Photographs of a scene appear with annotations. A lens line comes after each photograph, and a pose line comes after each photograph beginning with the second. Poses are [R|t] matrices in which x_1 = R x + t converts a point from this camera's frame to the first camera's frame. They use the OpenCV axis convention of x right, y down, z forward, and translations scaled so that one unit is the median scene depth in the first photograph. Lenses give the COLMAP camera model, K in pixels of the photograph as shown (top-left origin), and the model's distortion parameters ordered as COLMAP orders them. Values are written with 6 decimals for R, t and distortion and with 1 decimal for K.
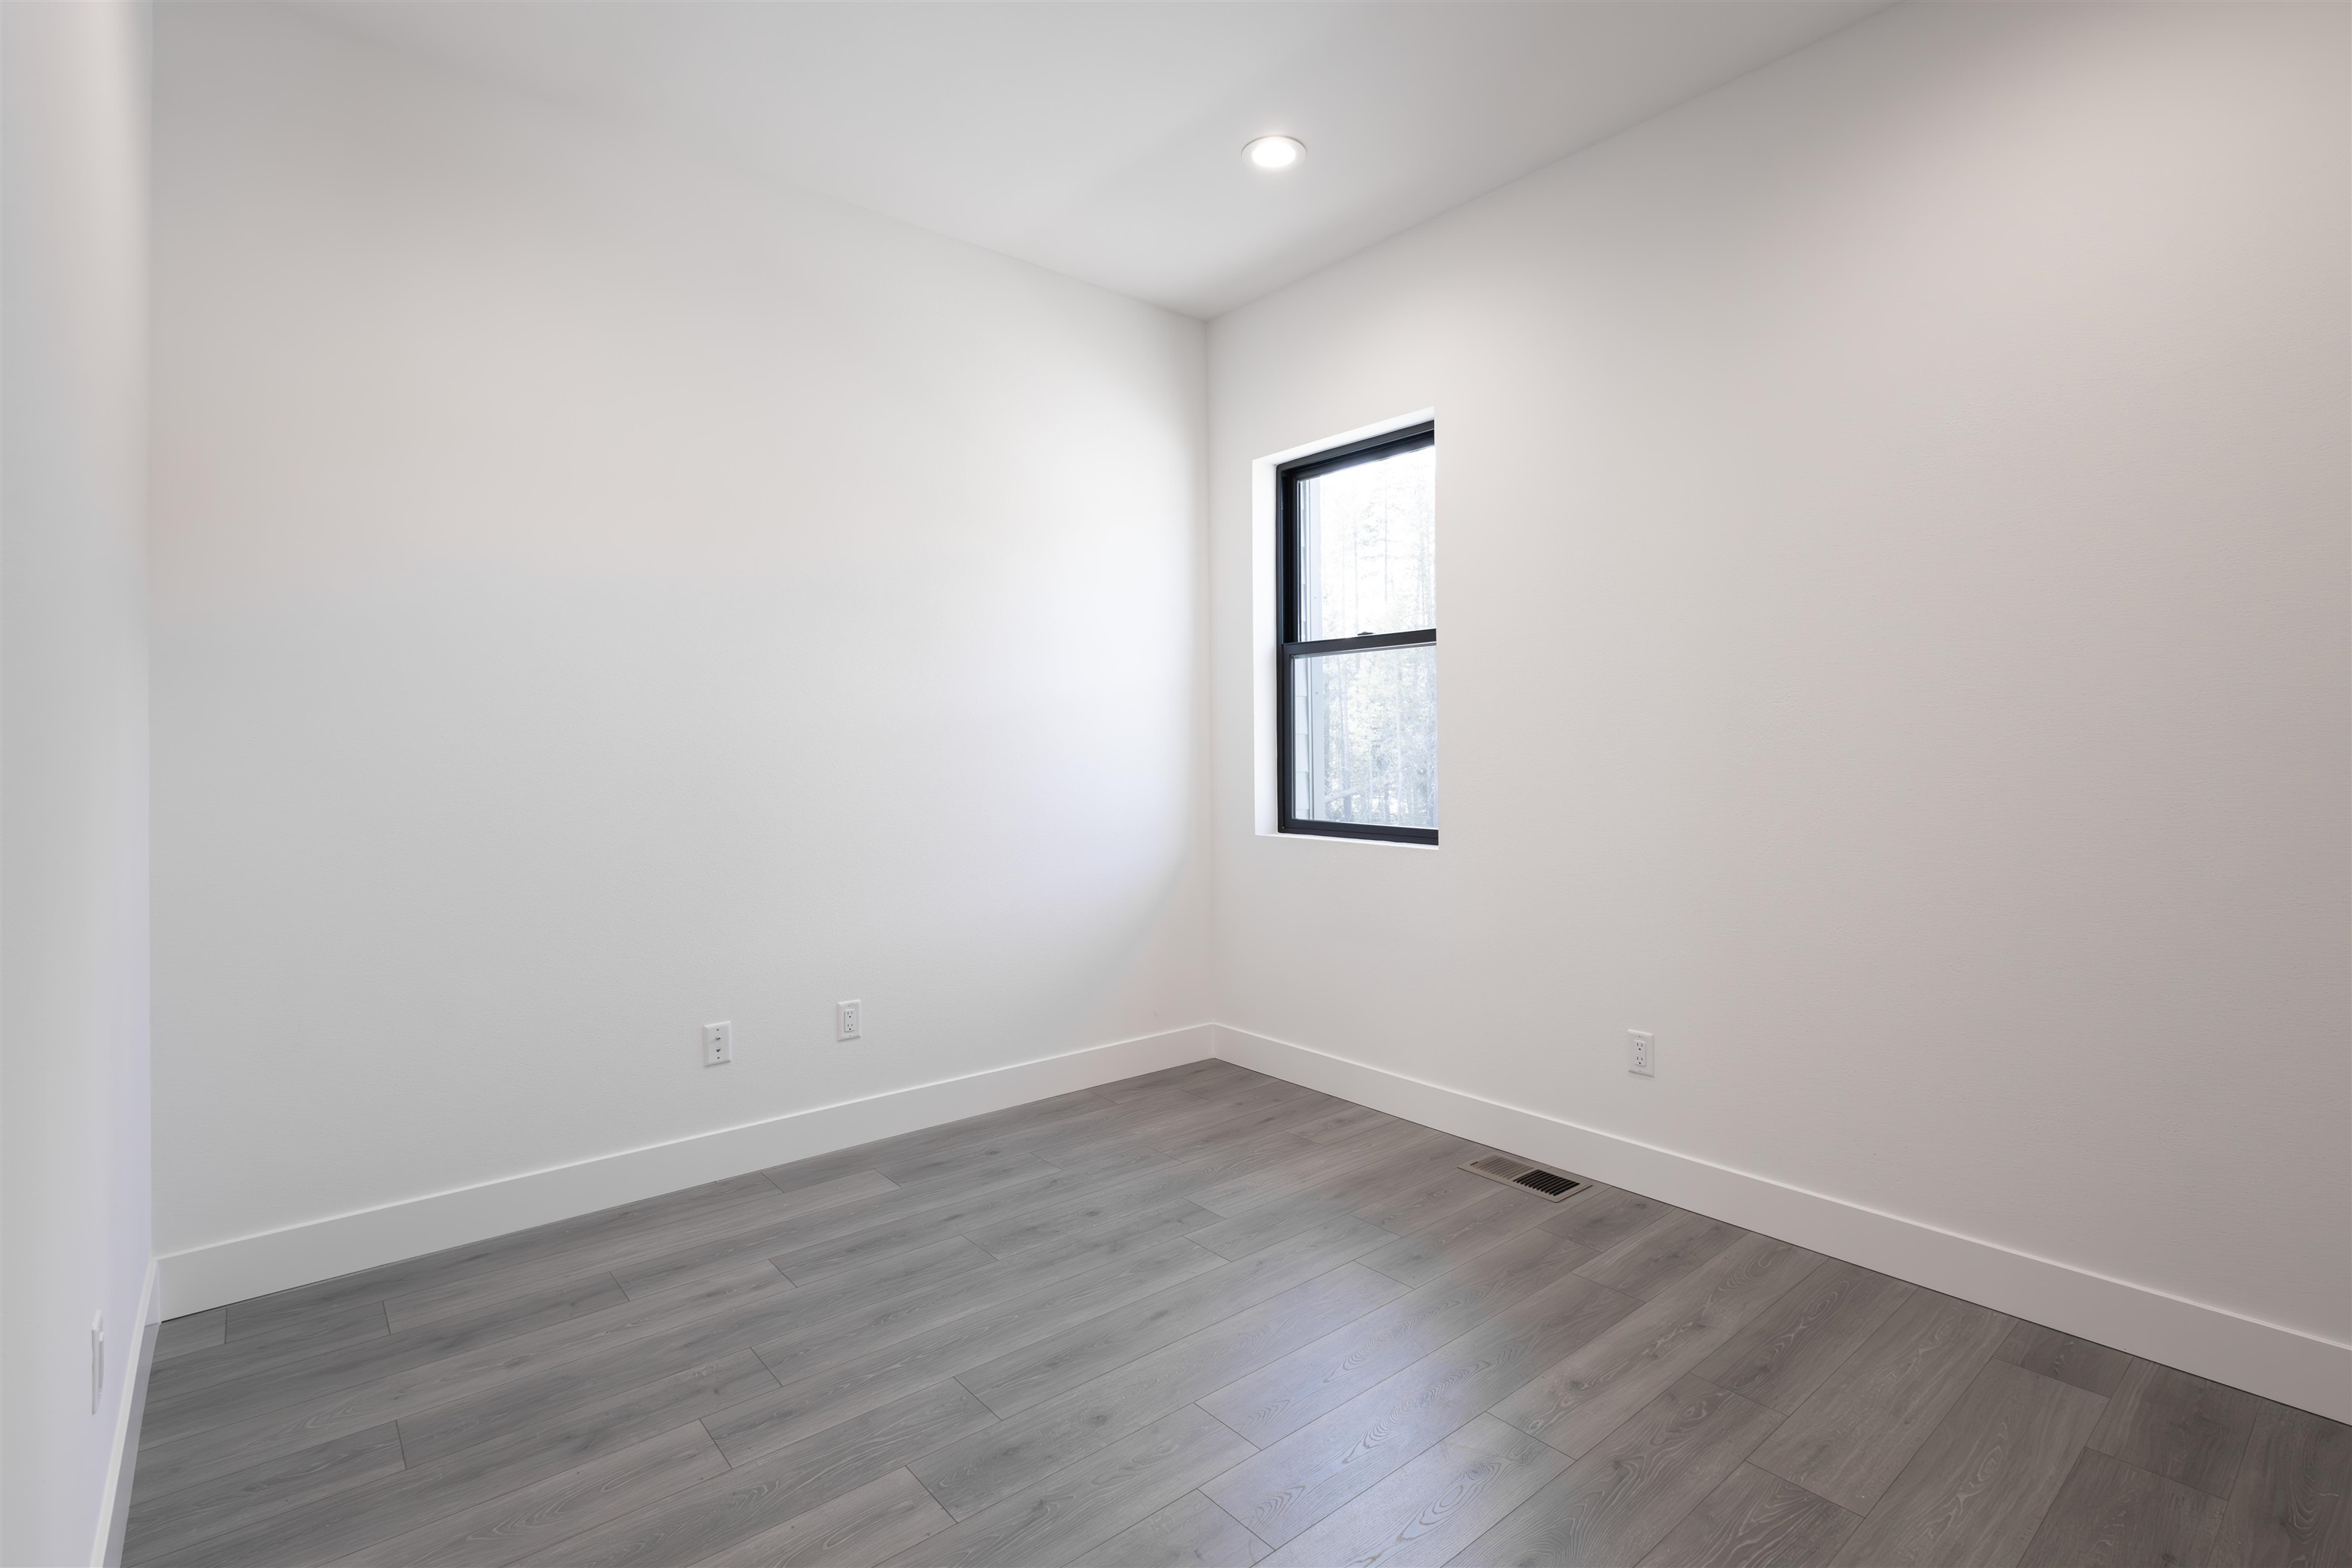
lens RADIAL K [[1715.3, 0, 544.4], [0, 1715.3, 782.2], [0, 0, 1]] dist [0.008938, 0.001342]
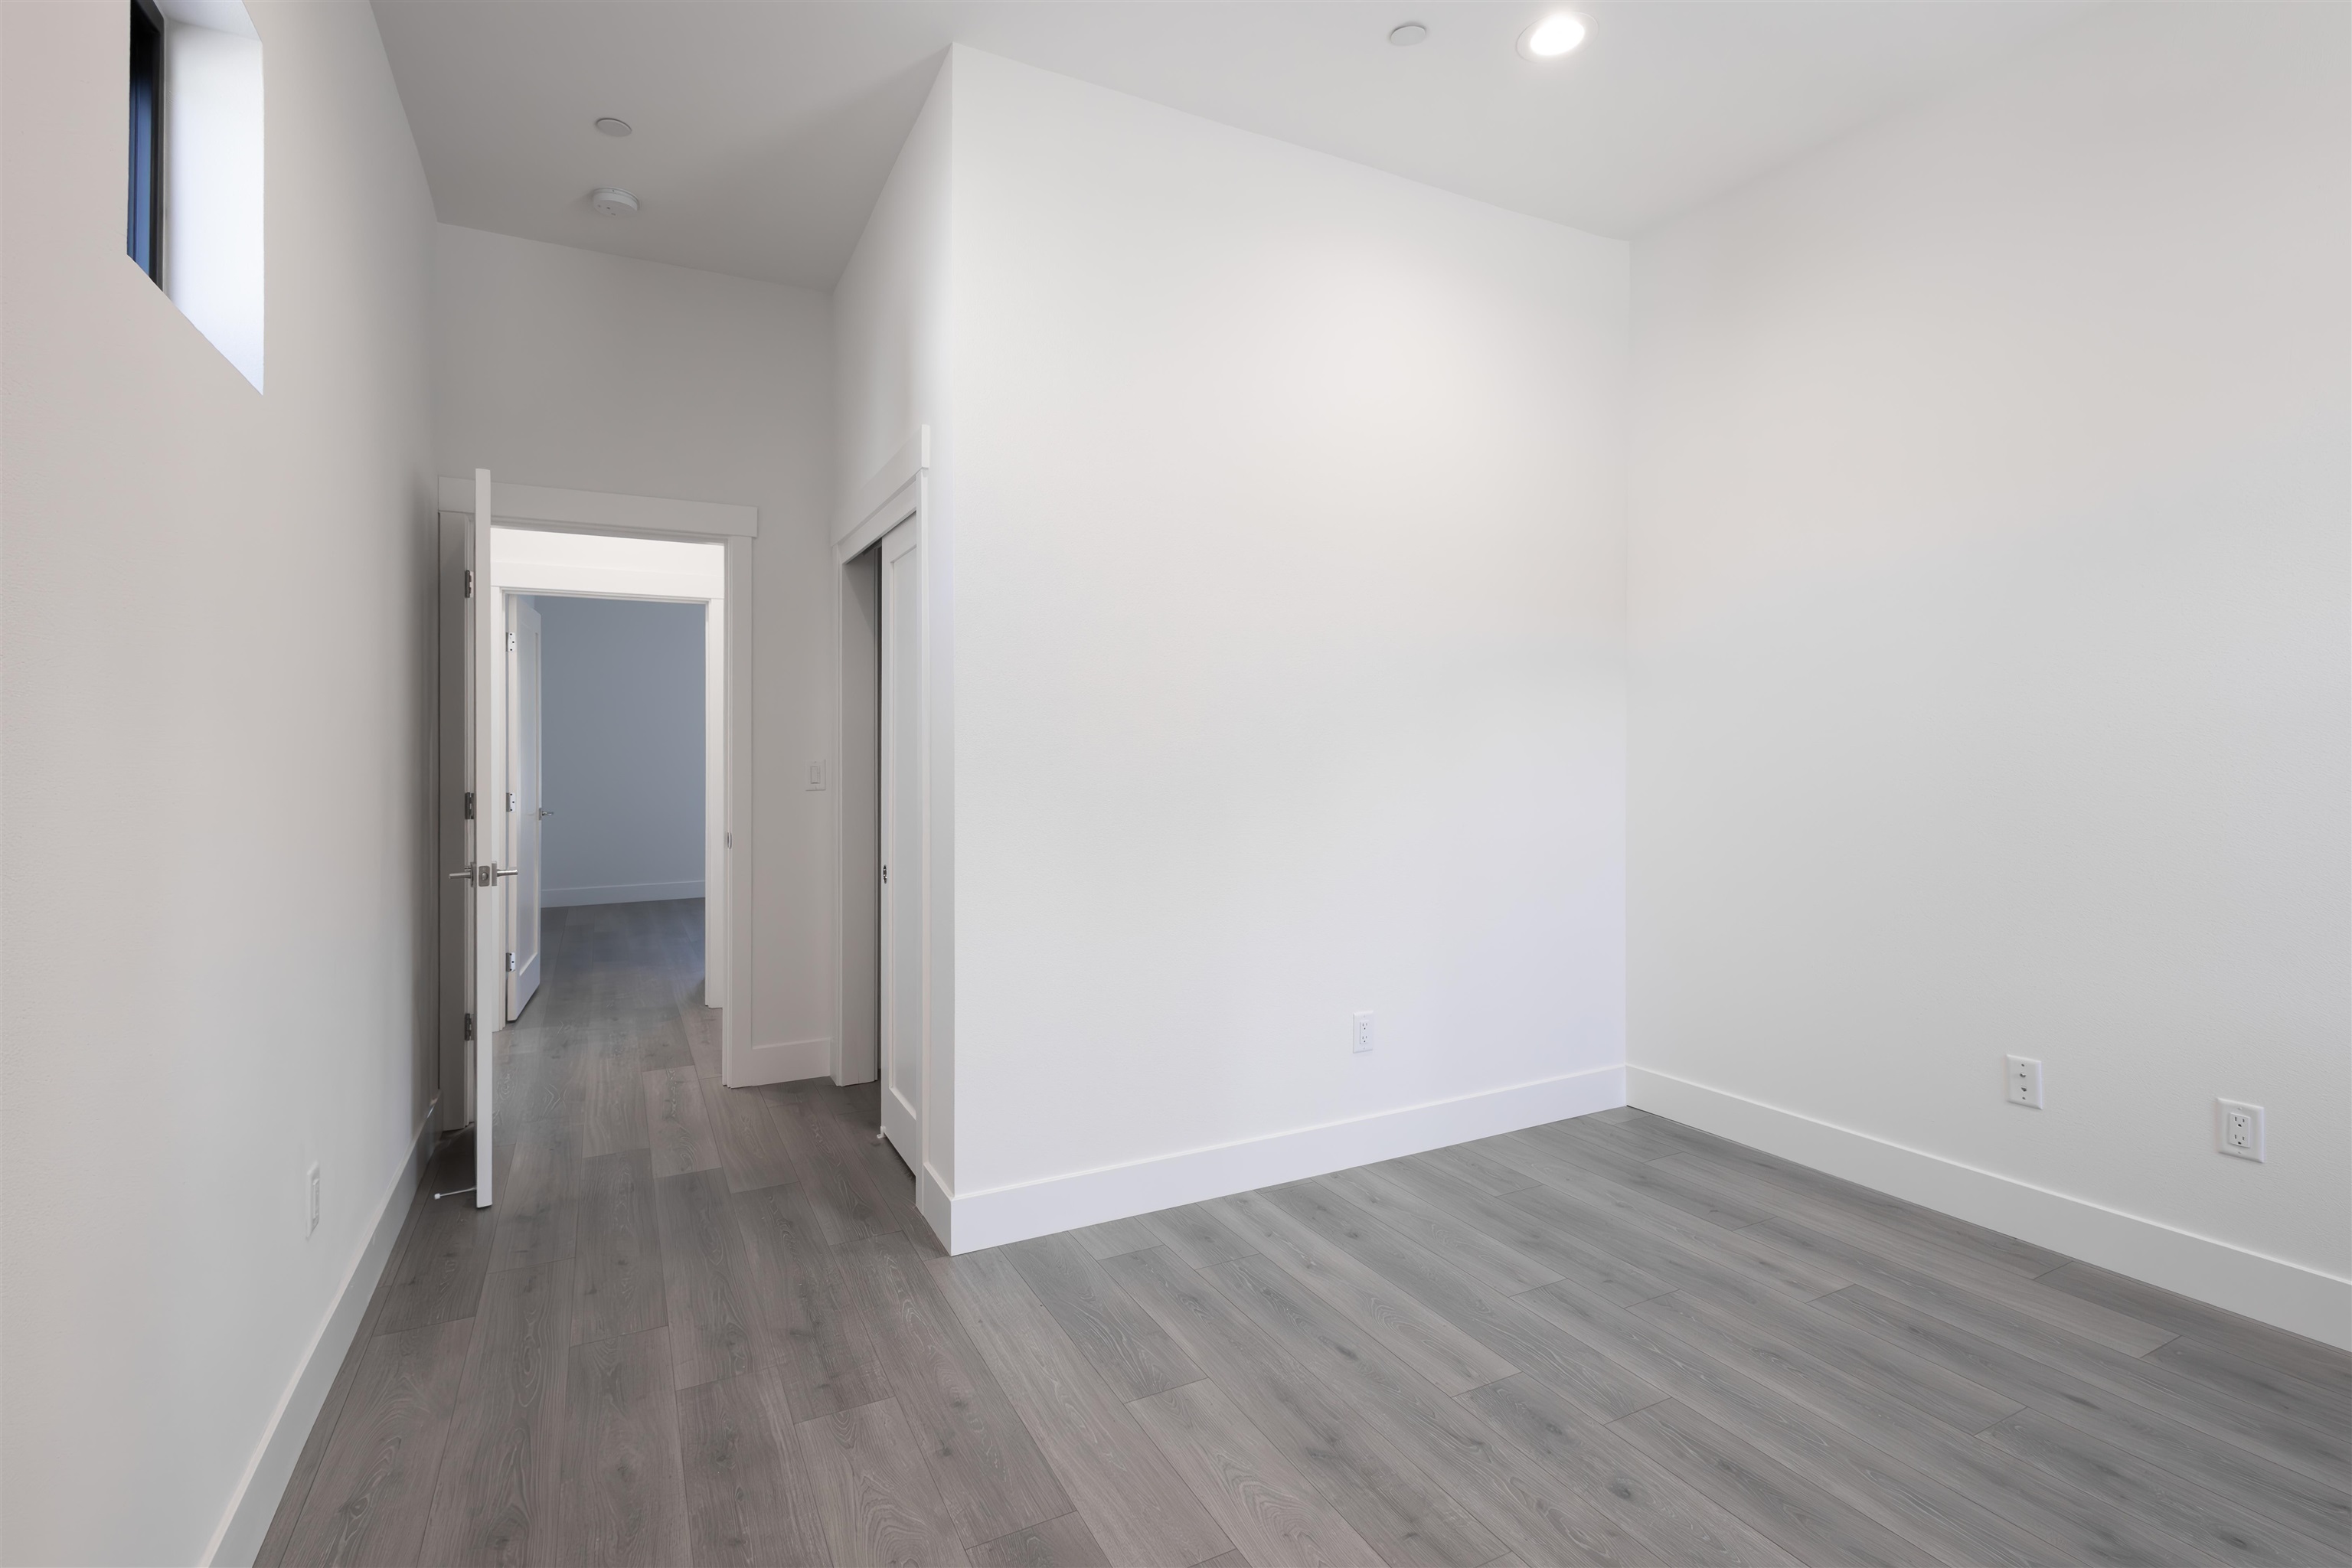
lens RADIAL K [[1084.2, 0, 1179.2], [0, 1084.2, 762.9], [0, 0, 1]] dist [0.003741, -0.000585]
pose [[-0.232859, 0.013281, -0.972420, 0.771967], [-0.005312, 0.999874, 0.014928, -0.014336], [0.972496, 0.008641, -0.232759, 0.755984]]
